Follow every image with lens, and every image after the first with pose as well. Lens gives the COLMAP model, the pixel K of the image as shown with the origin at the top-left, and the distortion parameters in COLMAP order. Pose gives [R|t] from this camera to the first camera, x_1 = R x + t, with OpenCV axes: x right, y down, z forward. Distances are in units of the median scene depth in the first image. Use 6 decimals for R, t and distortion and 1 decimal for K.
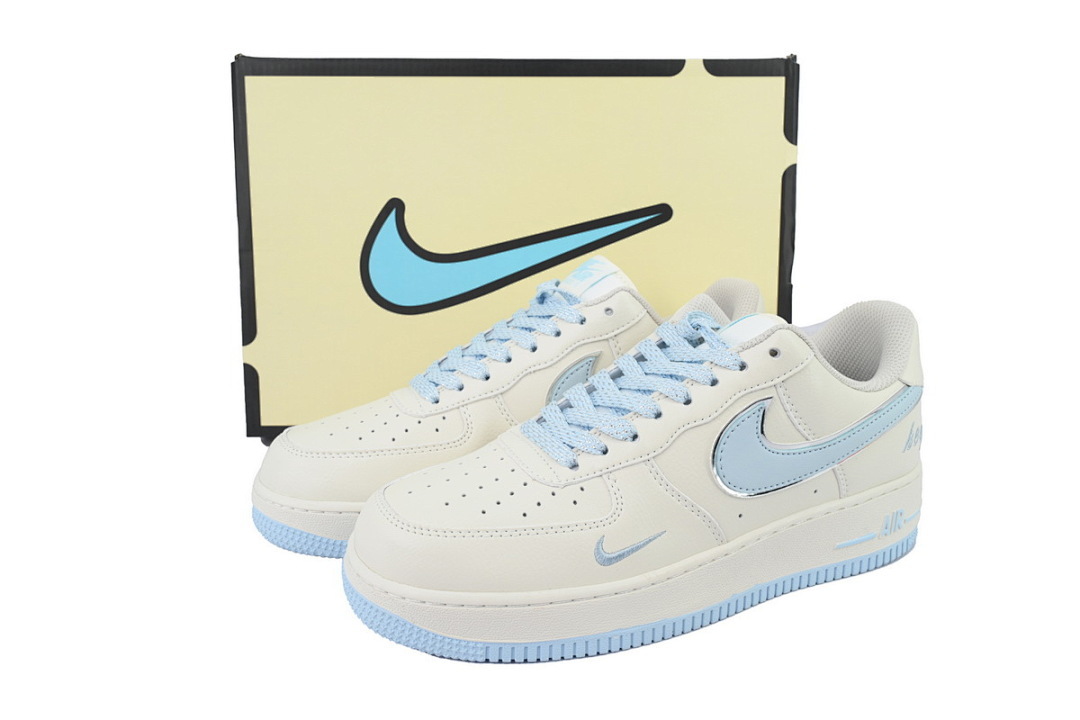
lens RADIAL K [[981.4, 0, 540.0], [0, 981.4, 360.0], [0, 0, 1]] dist [0.002518, -0.002323]
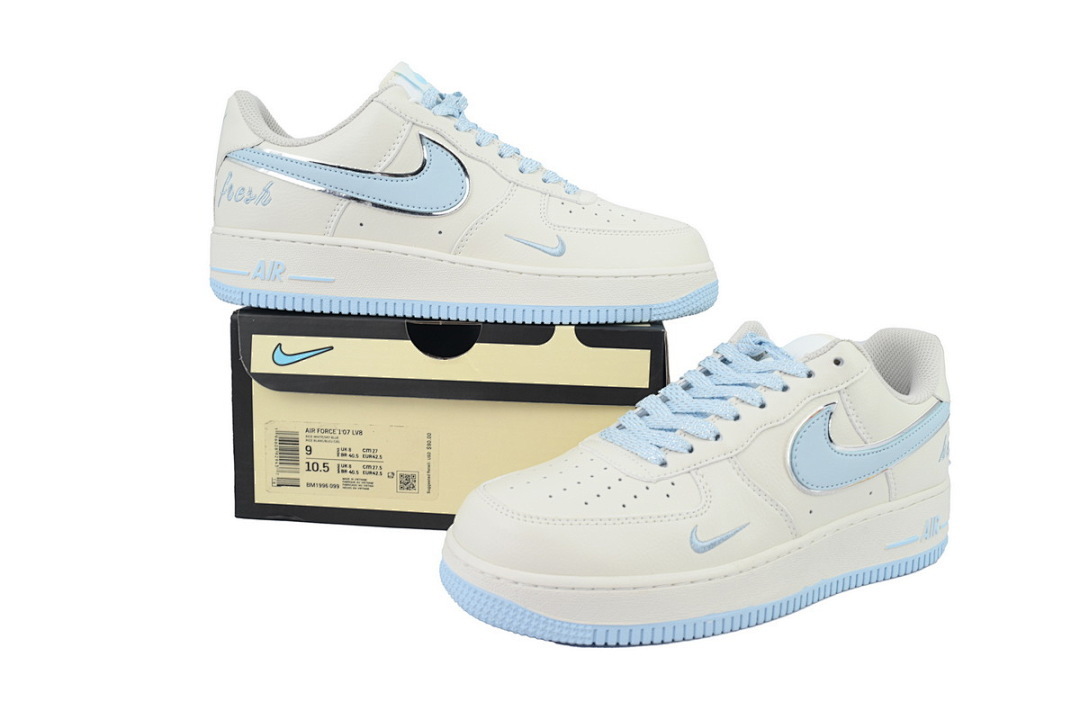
lens RADIAL K [[981.4, 0, 540.0], [0, 981.4, 360.0], [0, 0, 1]] dist [0.002518, -0.002323]
pose [[0.994592, 0.013051, 0.103032, -0.210033], [-0.001752, 0.994040, -0.109000, 0.111927], [-0.103841, 0.108230, 0.988688, -0.060594]]
